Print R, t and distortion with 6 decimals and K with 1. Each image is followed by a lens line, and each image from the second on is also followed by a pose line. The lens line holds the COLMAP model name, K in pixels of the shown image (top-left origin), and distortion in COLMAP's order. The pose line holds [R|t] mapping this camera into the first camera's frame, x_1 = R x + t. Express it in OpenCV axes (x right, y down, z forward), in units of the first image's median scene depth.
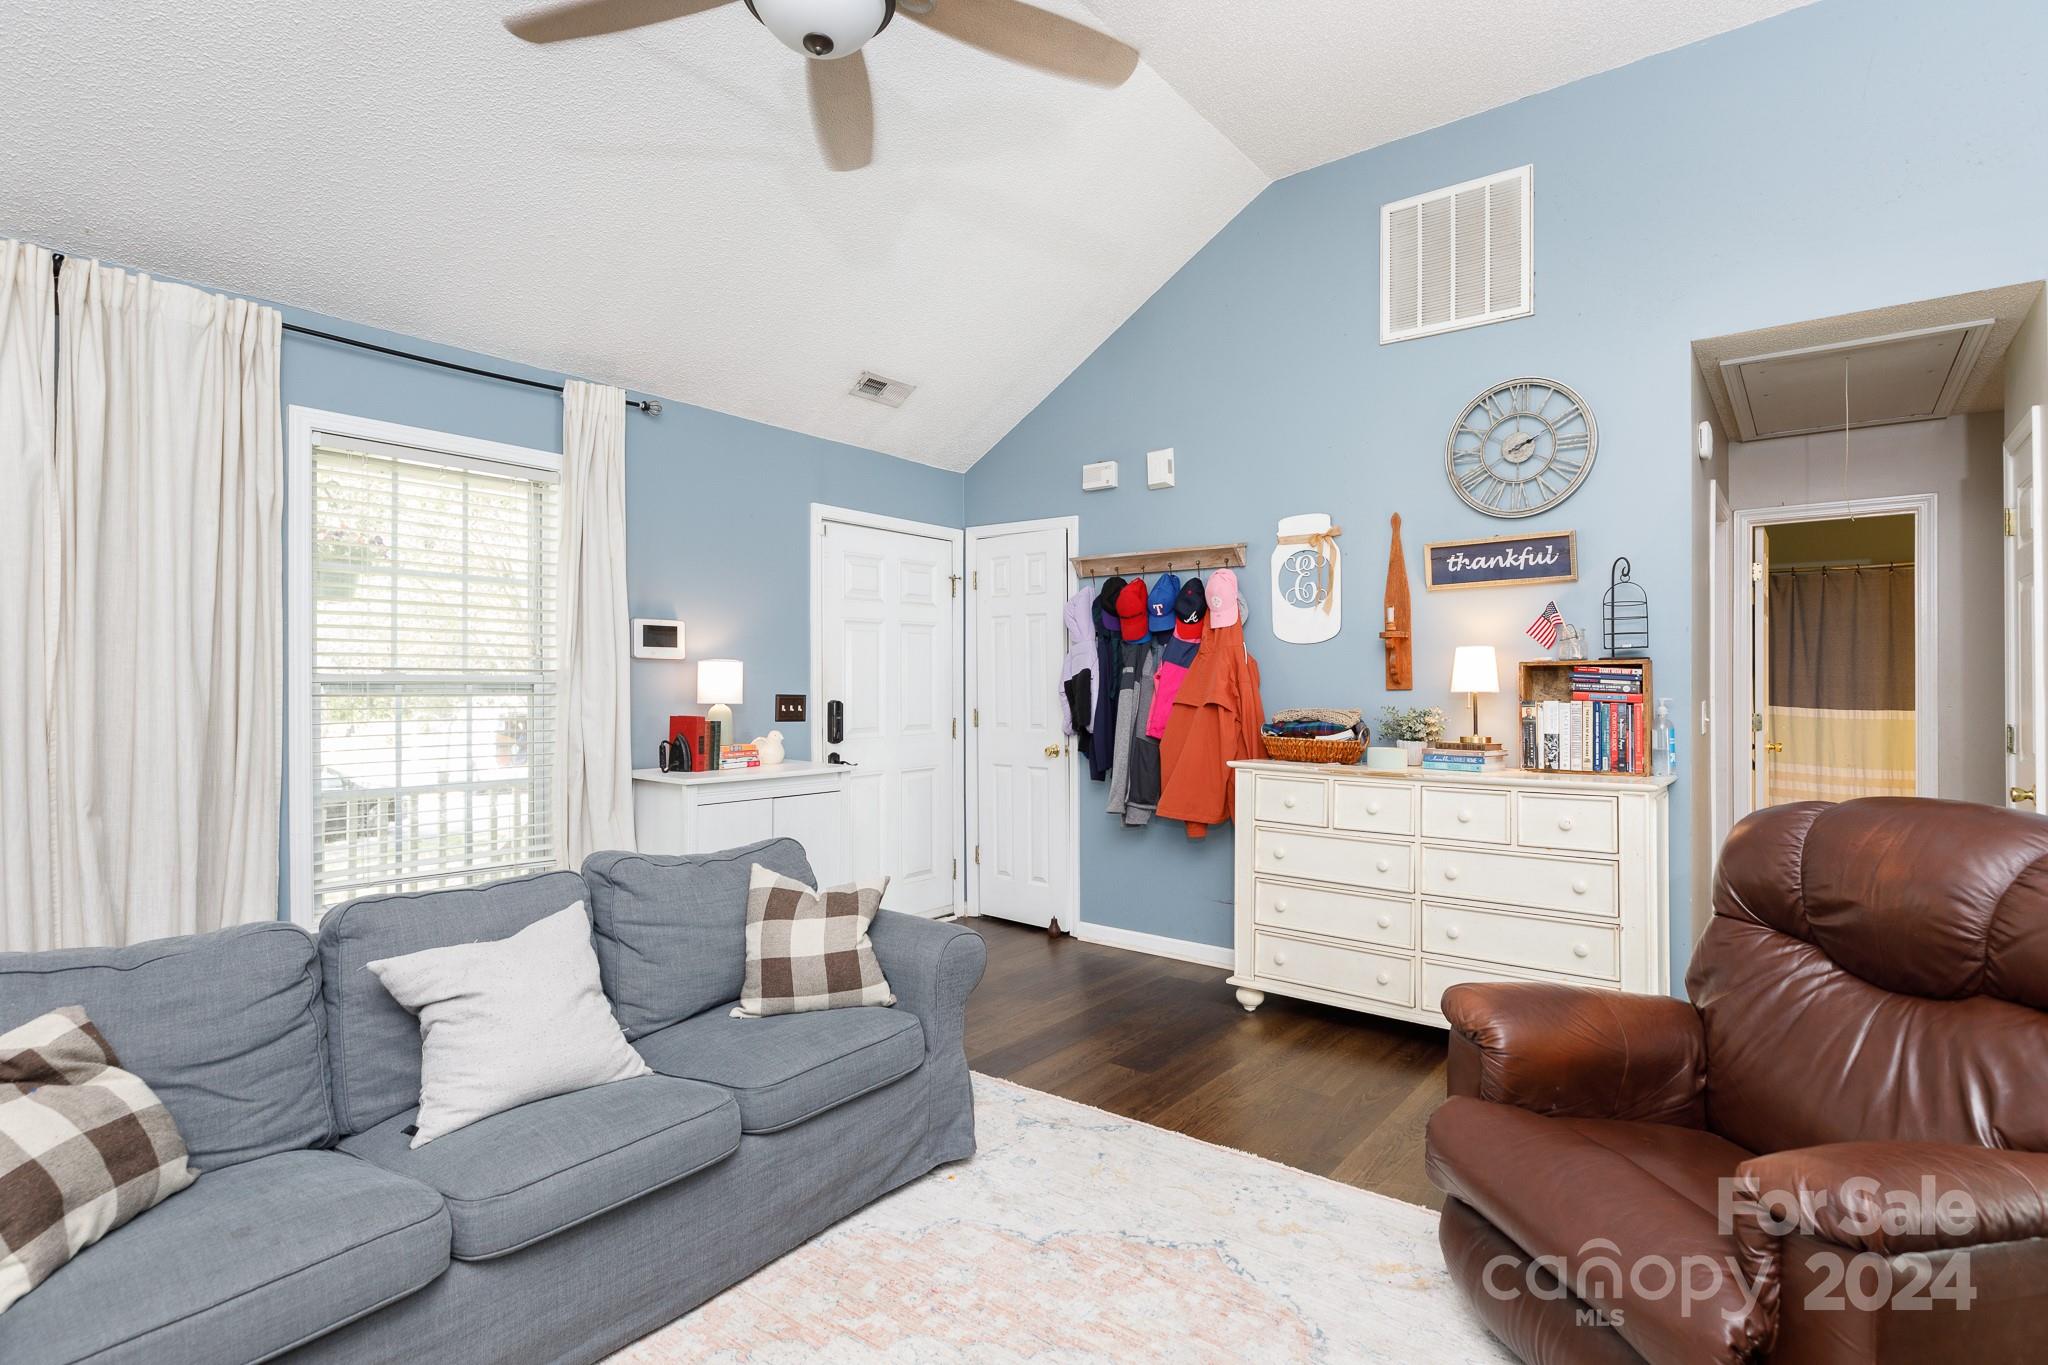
lens RADIAL K [[1013.0, 0, 1028.4], [0, 1013.0, 683.5], [0, 0, 1]] dist [-0.002901, 0.000336]
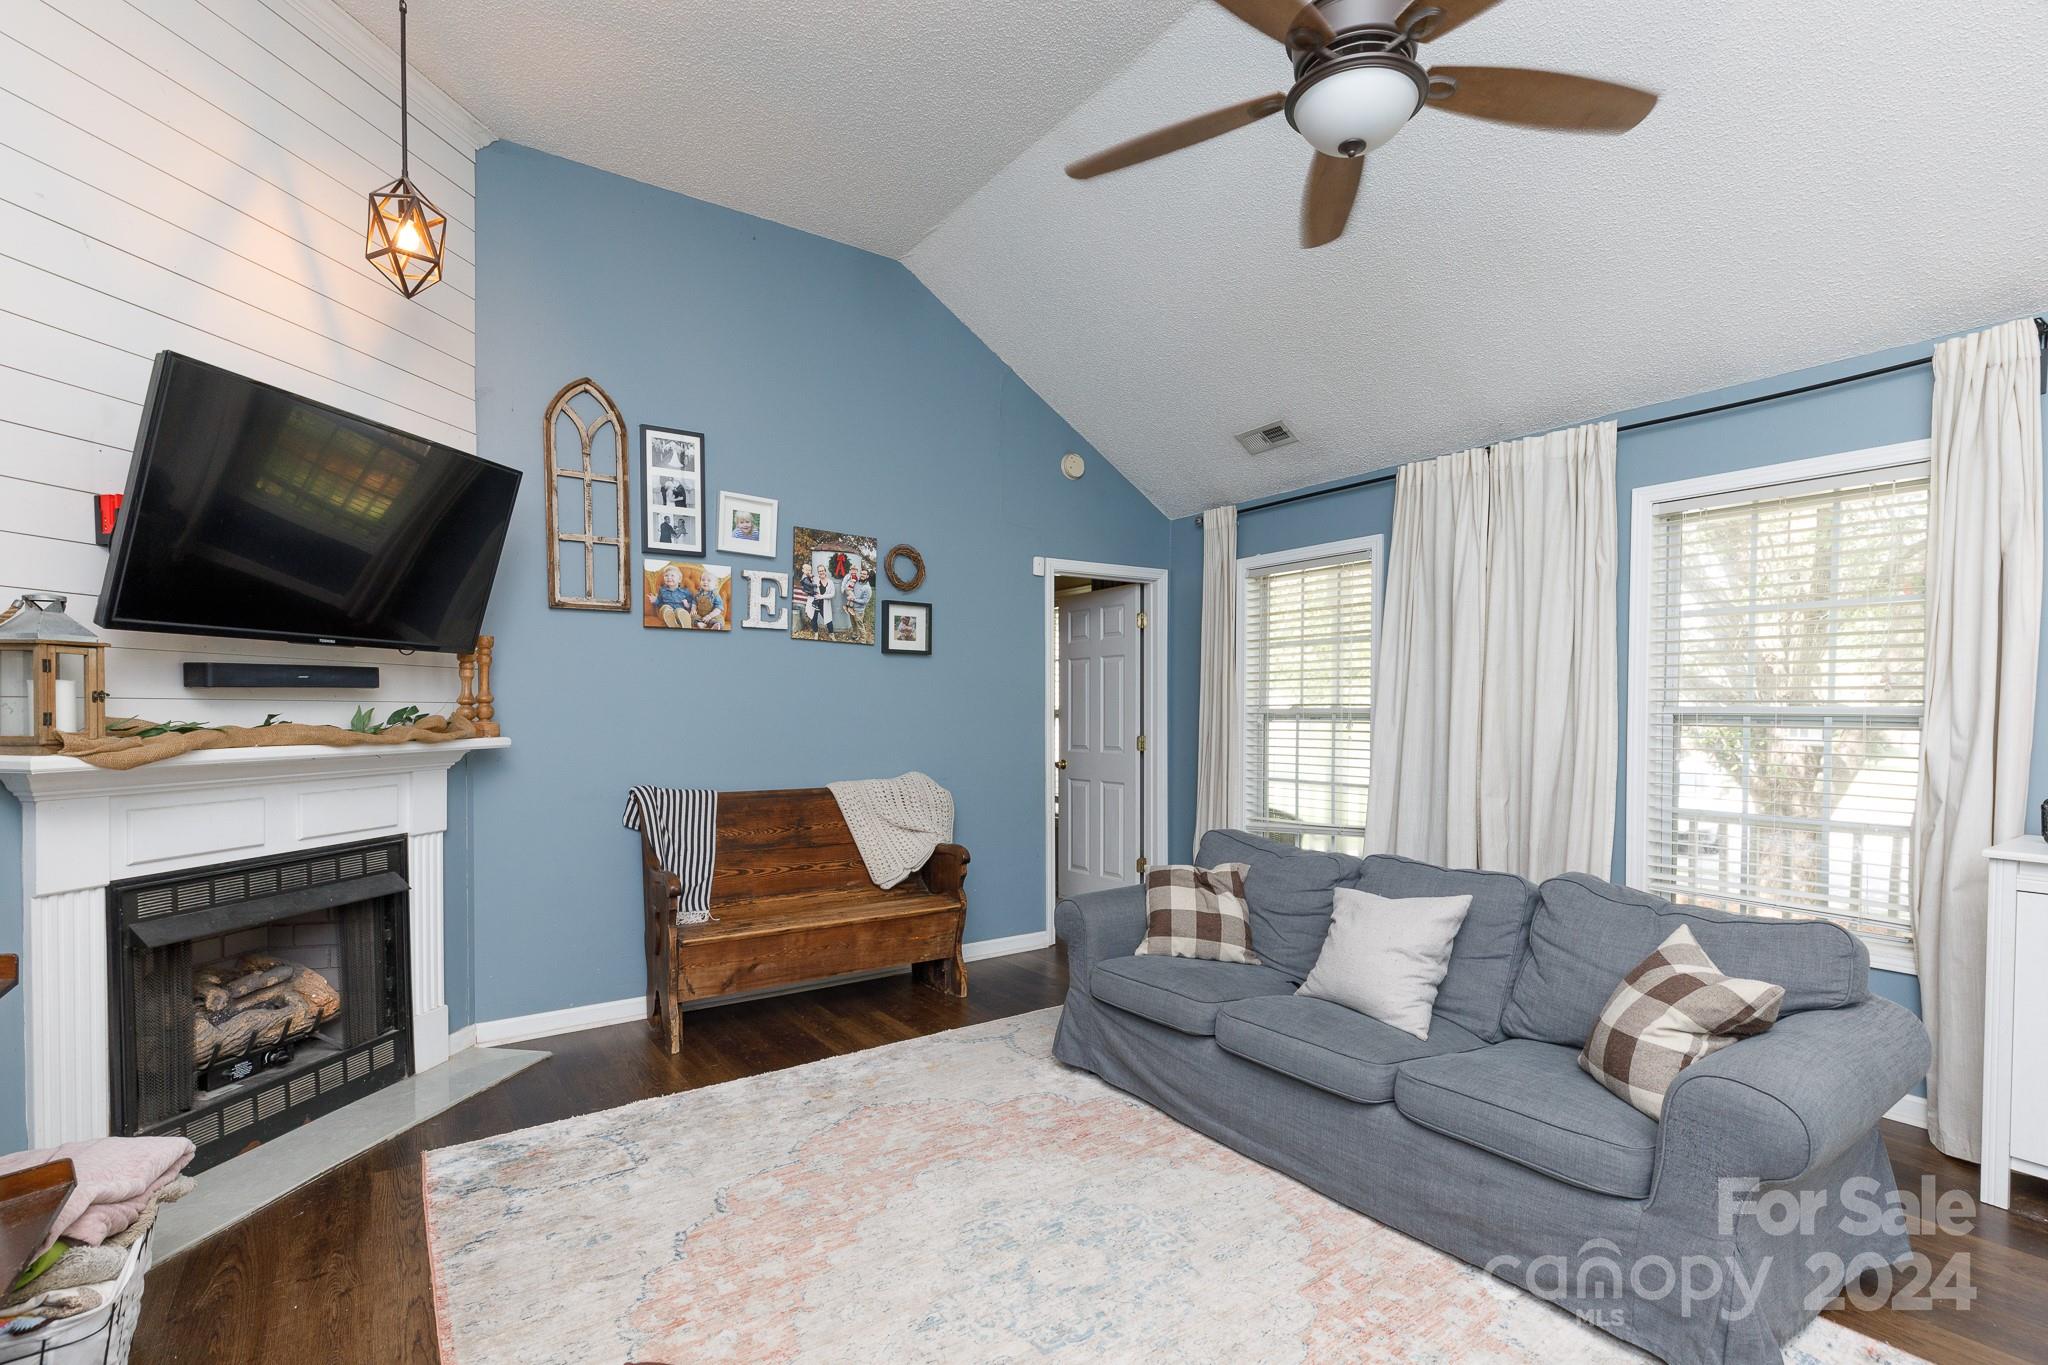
lens RADIAL K [[945.2, 0, 1015.7], [0, 945.2, 732.3], [0, 0, 1]] dist [0.003798, -0.001044]
pose [[-0.310668, 0.022316, -0.950257, 0.473241], [-0.001726, 0.999709, 0.024041, -0.003765], [0.950517, 0.009109, -0.310539, 0.497464]]
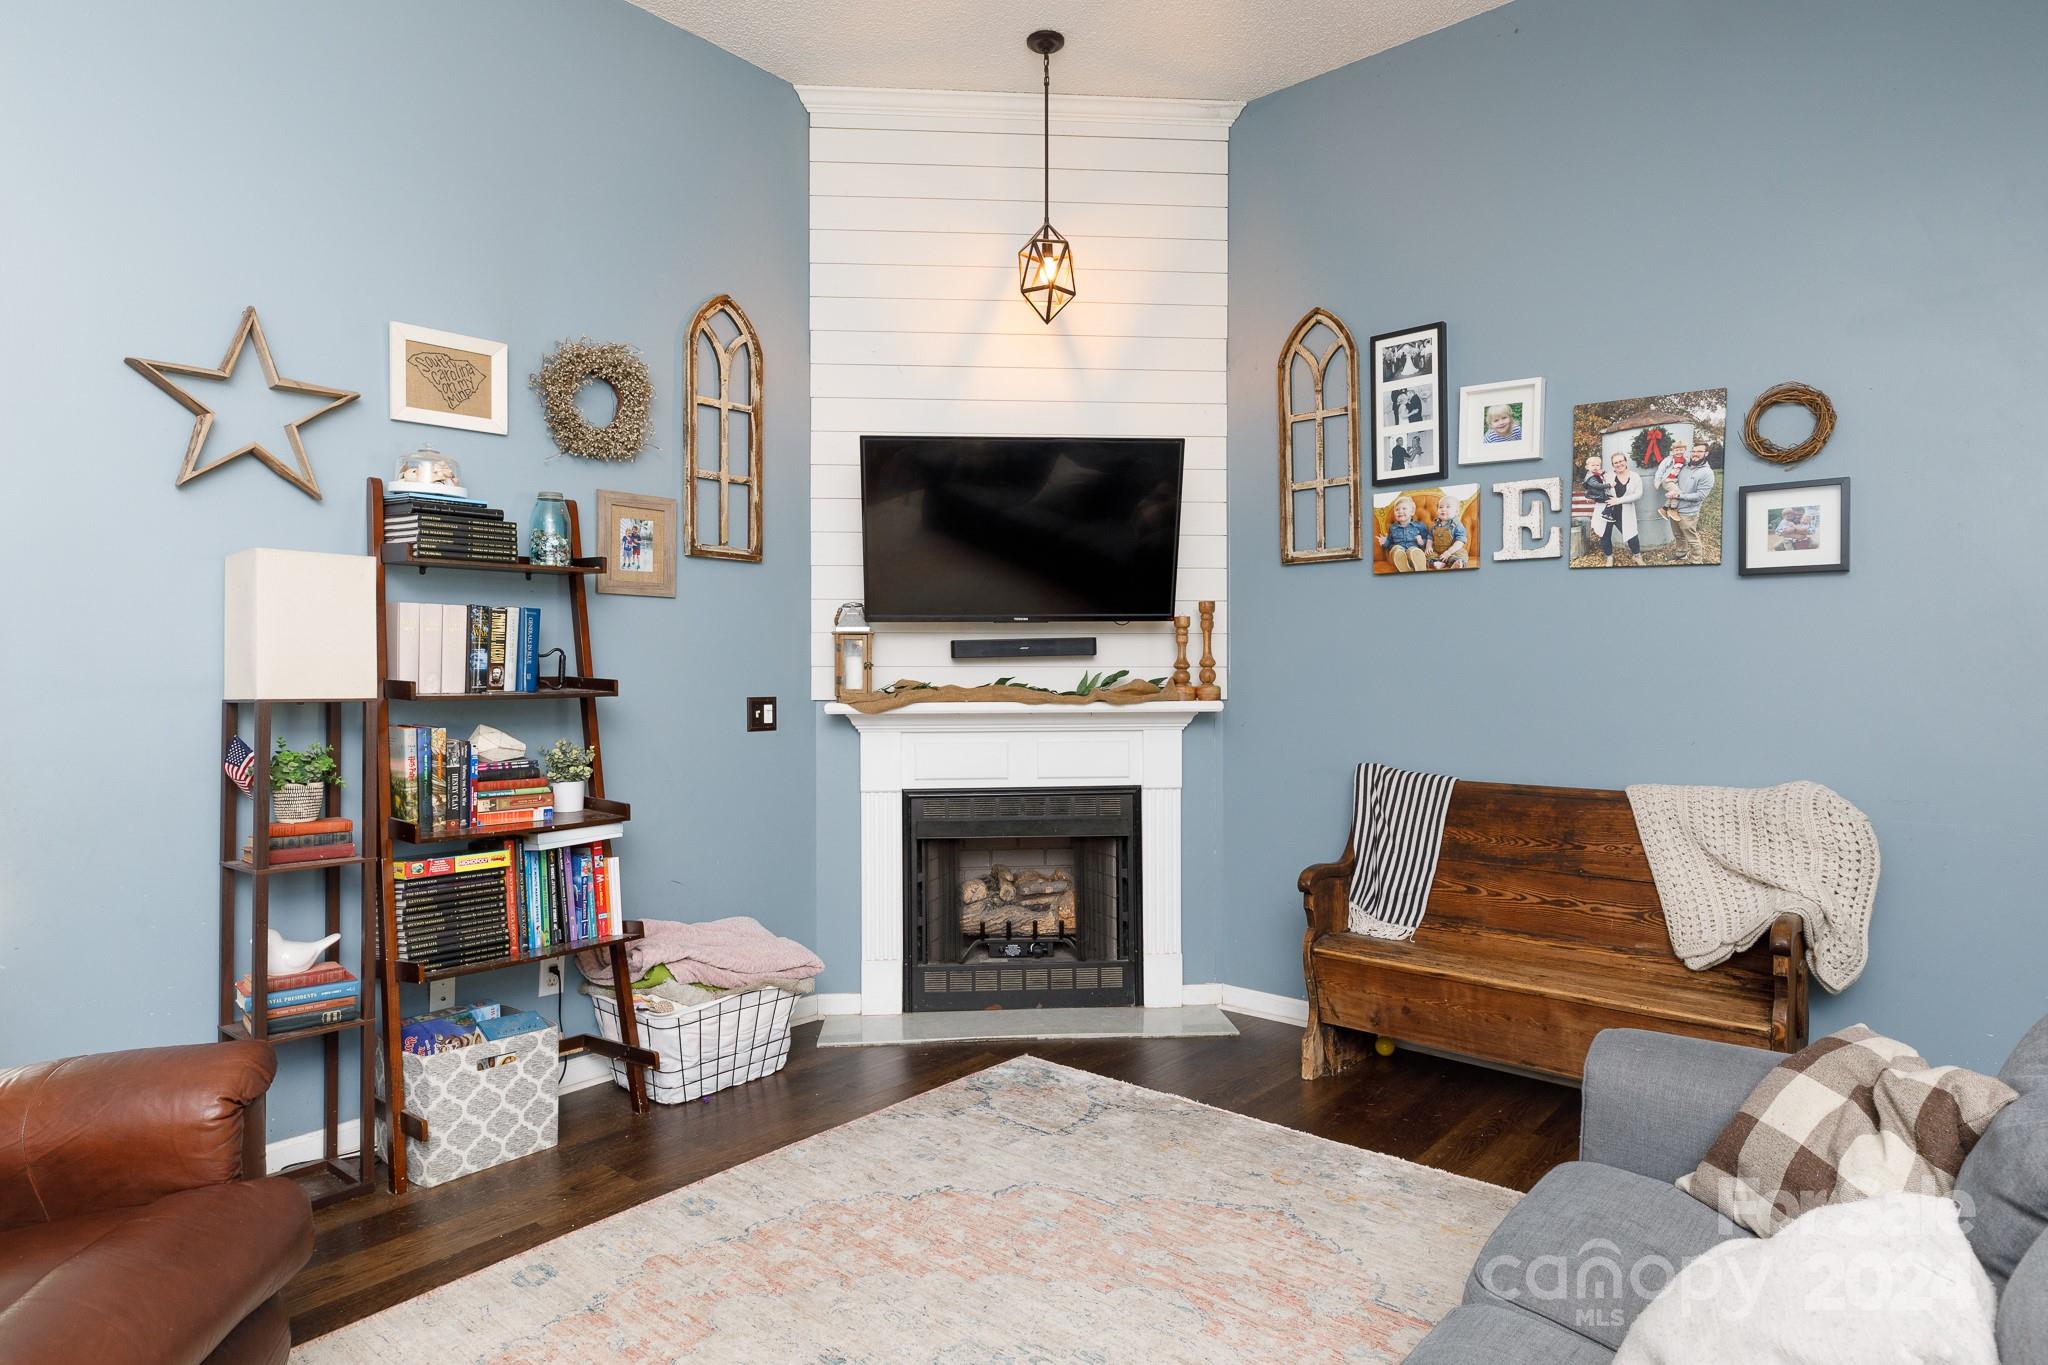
lens RADIAL K [[1107.1, 0, 1017.5], [0, 1107.1, 670.8], [0, 0, 1]] dist [0.002938, -0.001837]
pose [[-0.998469, 0.001989, 0.055278, -0.100652], [0.001791, 0.999992, -0.003639, -0.001690], [-0.055285, -0.003535, -0.998464, 0.819938]]
